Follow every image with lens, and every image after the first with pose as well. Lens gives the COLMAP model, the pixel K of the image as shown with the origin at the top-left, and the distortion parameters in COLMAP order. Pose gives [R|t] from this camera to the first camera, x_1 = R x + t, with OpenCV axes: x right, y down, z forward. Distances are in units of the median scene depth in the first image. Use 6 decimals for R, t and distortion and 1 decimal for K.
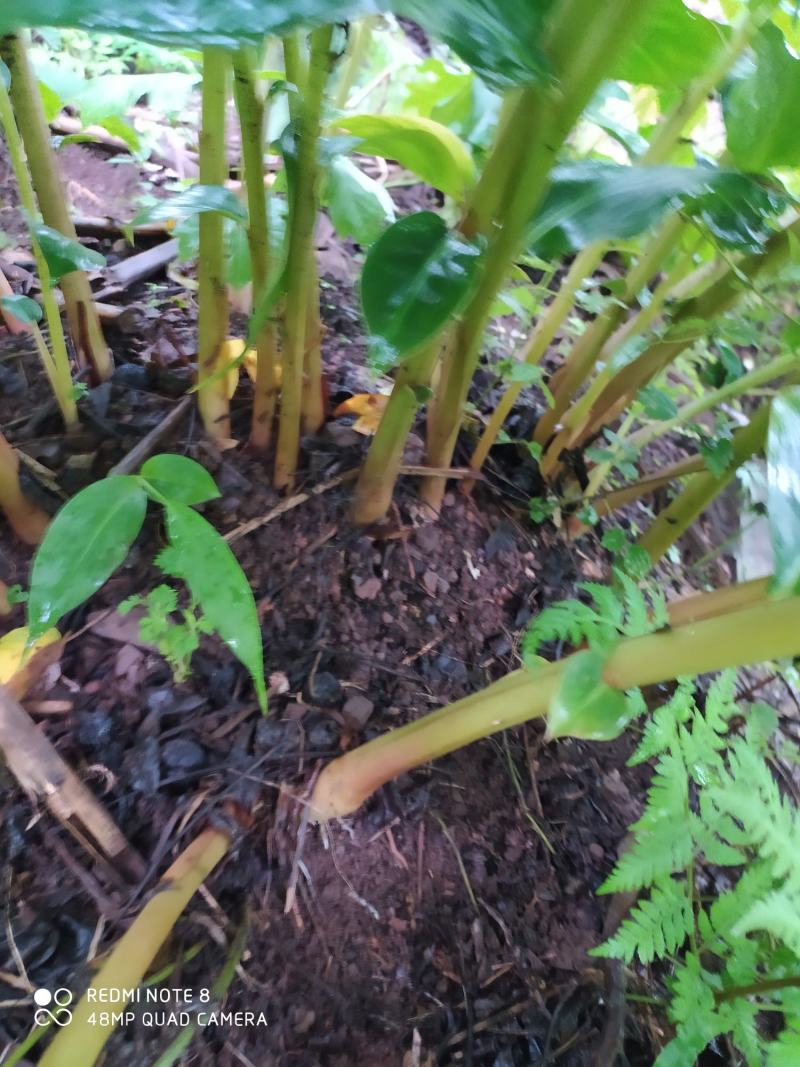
lens RADIAL K [[848.9, 0, 400.0], [0, 848.9, 533.5], [0, 0, 1]] dist [0.065711, 0.002463]
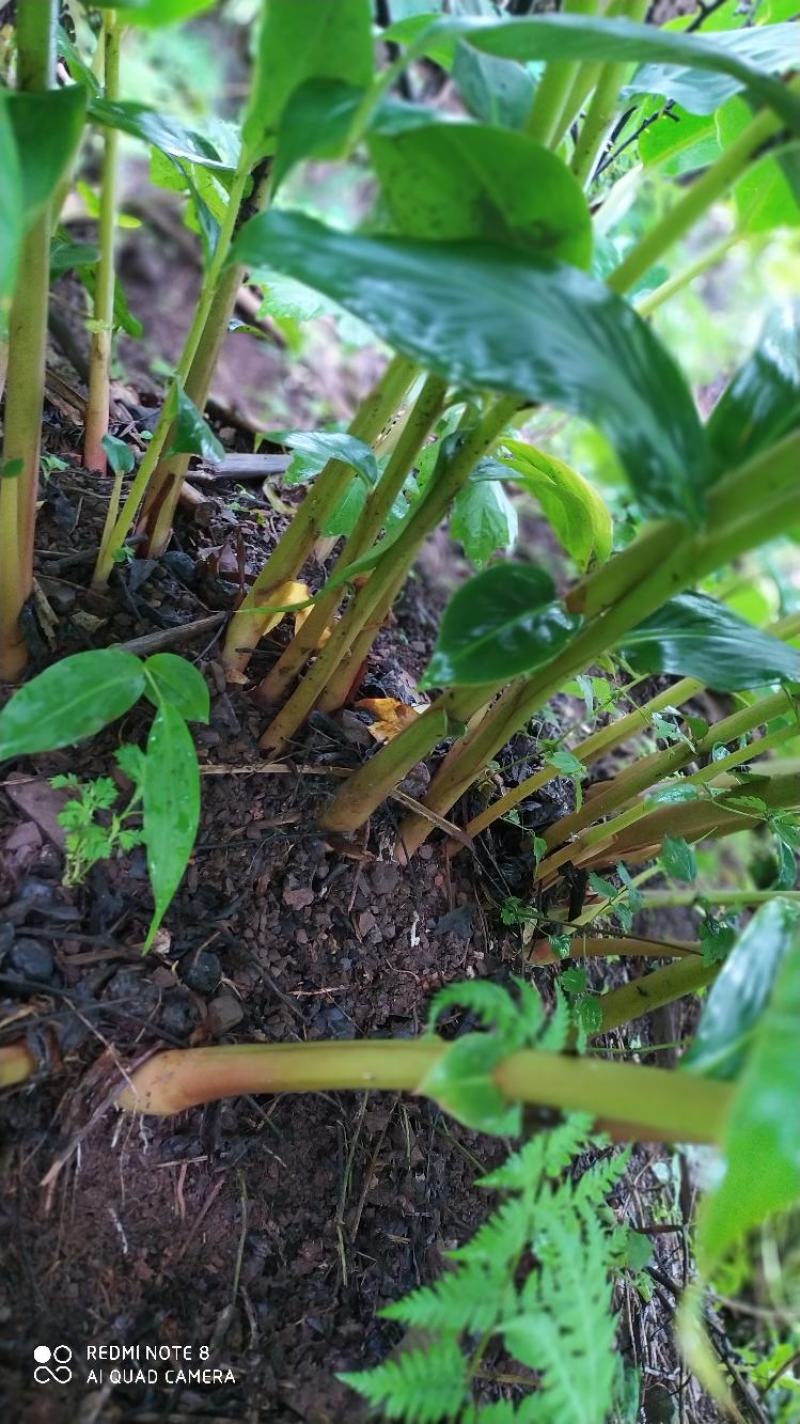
lens RADIAL K [[1108.2, 0, 400.0], [0, 1108.2, 712.0], [0, 0, 1]] dist [0.077482, -0.004698]
pose [[0.885896, 0.463268, -0.023901, -0.005568], [-0.460637, 0.872440, -0.163282, 0.039133], [-0.054791, 0.155661, 0.986290, -0.163642]]
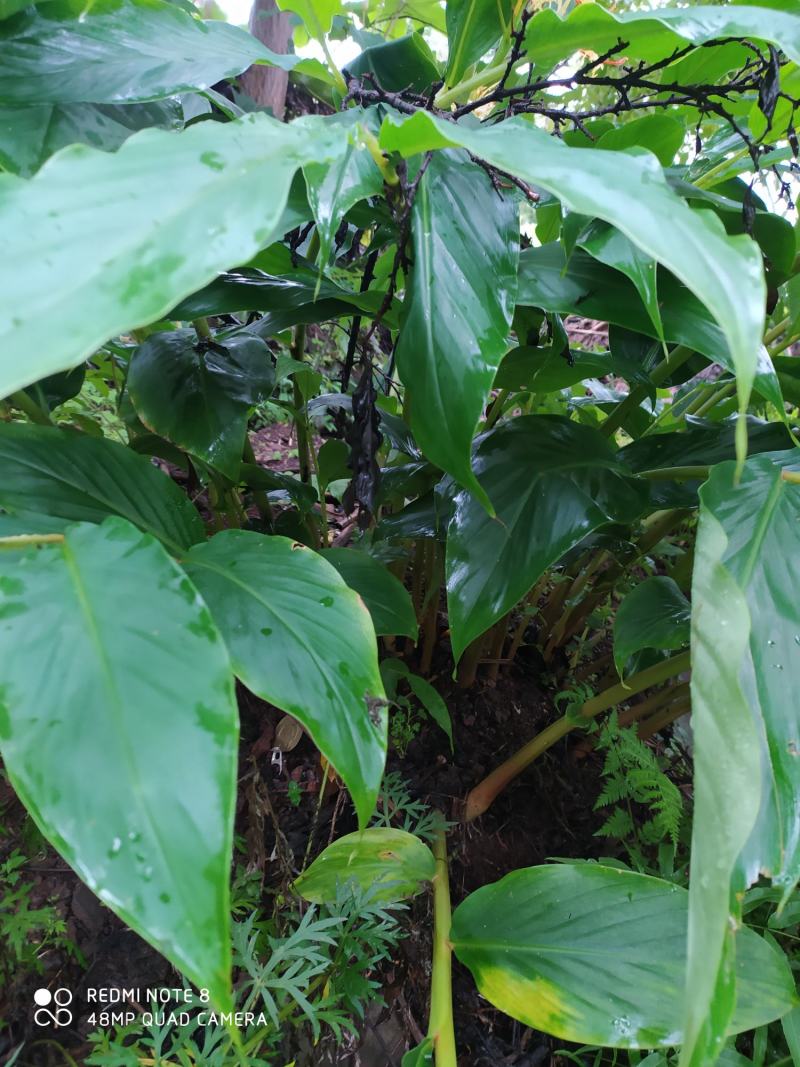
lens RADIAL K [[848.9, 0, 400.0], [0, 848.9, 533.5], [0, 0, 1]] dist [0.065711, 0.002463]
pose [[0.996249, -0.079705, 0.033692, -0.247228], [0.085831, 0.959704, -0.267585, 0.174618], [-0.011007, 0.269473, 0.962945, -1.142154]]
